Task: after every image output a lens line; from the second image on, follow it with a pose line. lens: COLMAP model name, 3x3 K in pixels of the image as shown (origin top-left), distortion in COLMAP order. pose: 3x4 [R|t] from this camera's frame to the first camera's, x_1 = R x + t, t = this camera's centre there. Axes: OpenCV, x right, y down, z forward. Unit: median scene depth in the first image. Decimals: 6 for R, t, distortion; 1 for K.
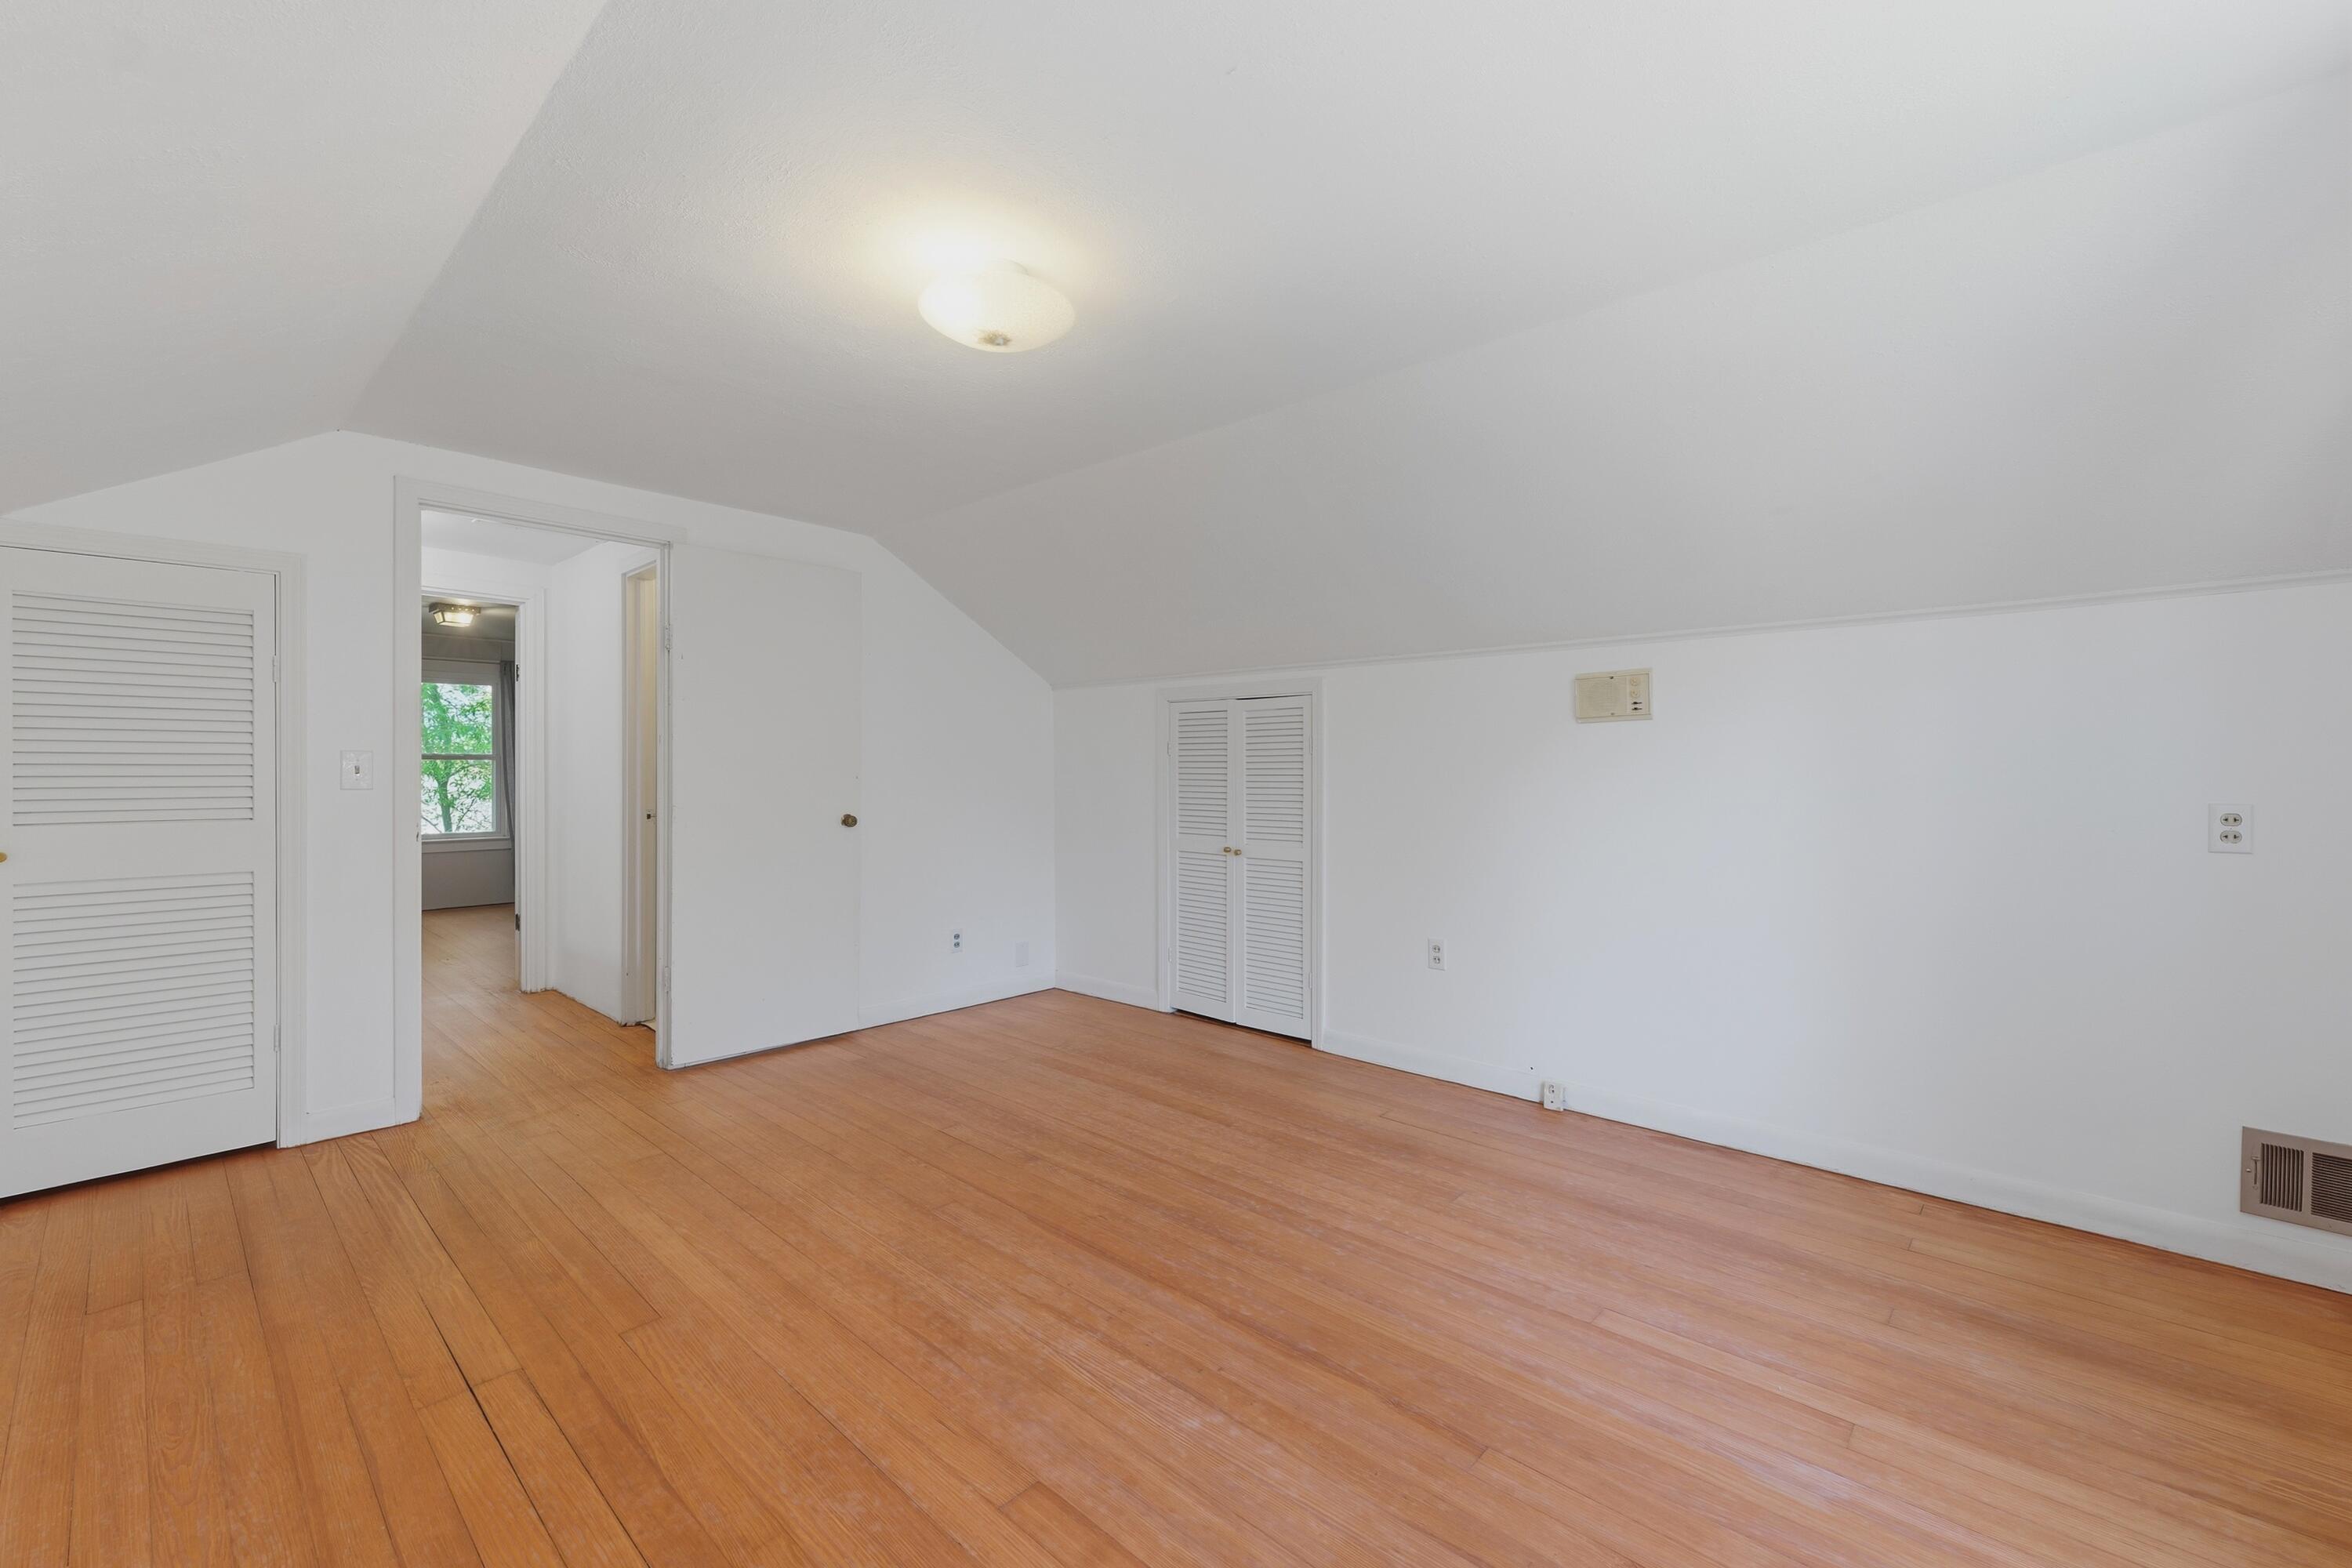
lens RADIAL K [[970.8, 0, 1172.4], [0, 970.8, 784.6], [0, 0, 1]] dist [0.004367, -0.000265]
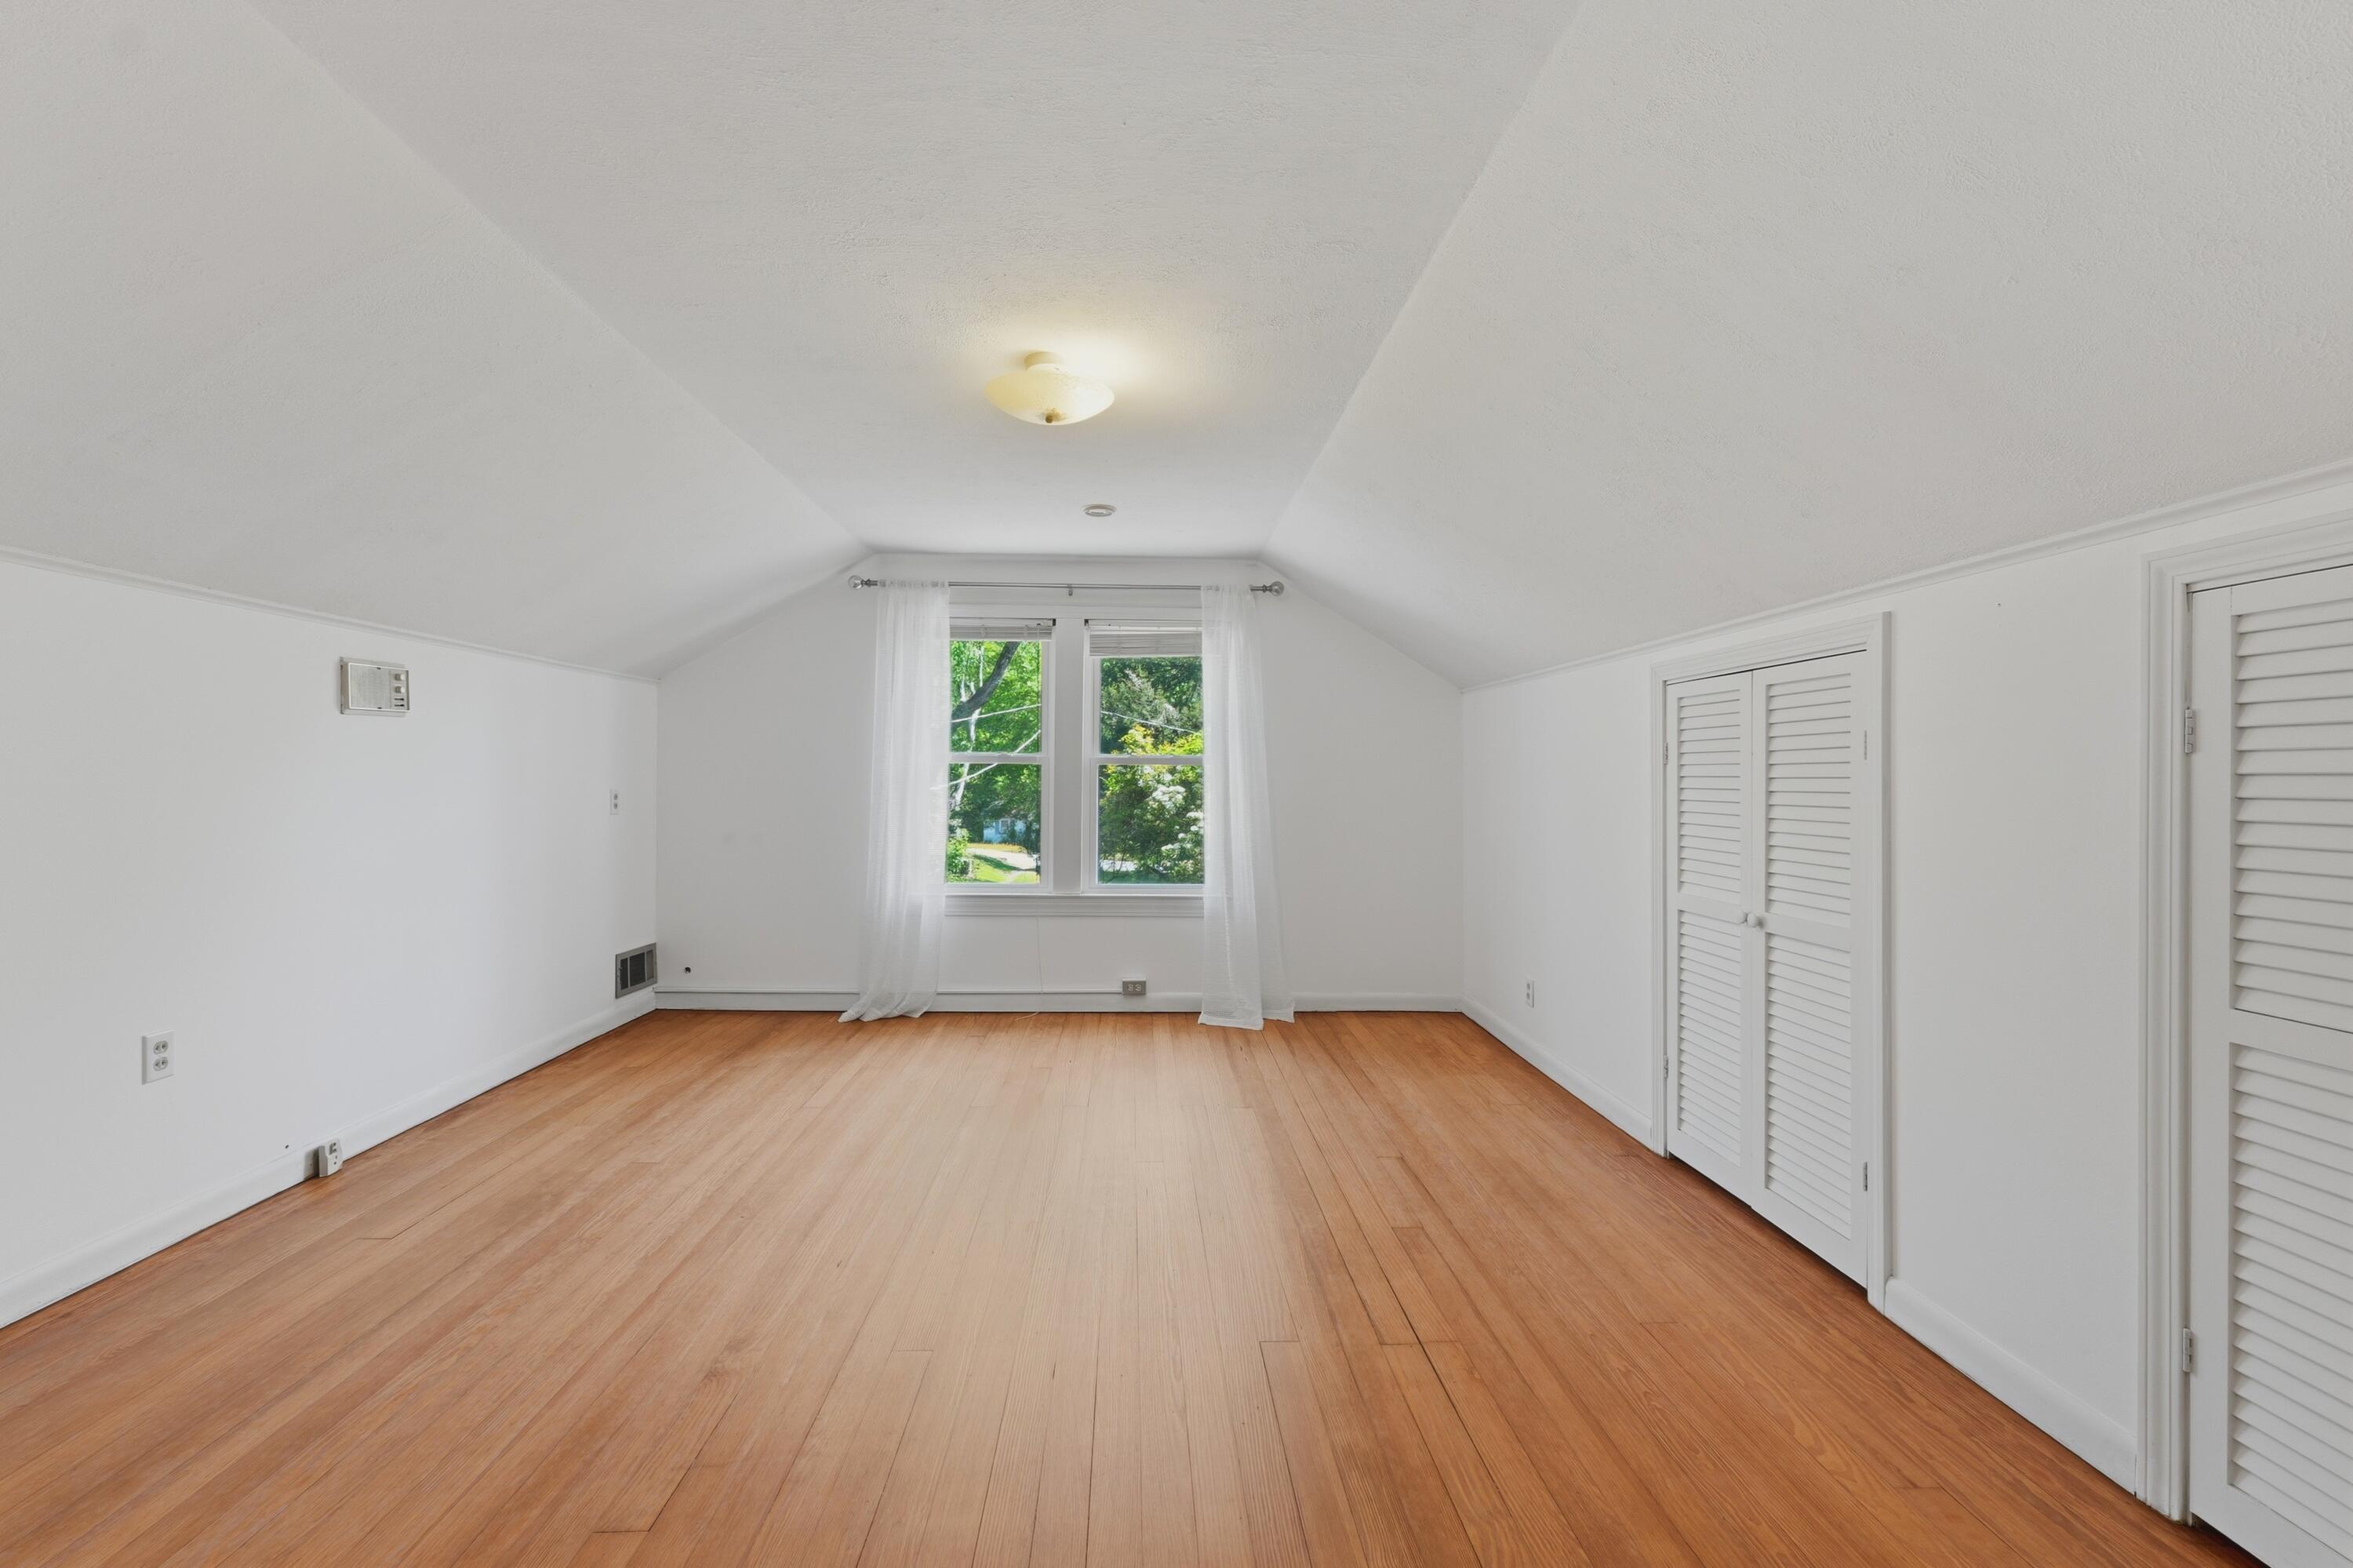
lens RADIAL K [[971.2, 0, 1173.4], [0, 971.2, 775.0], [0, 0, 1]] dist [0.004367, -0.000265]
pose [[-0.711943, -0.006377, 0.702208, -0.824421], [0.000868, 0.999950, 0.009960, -0.018694], [-0.702236, 0.007701, -0.711902, 1.260288]]
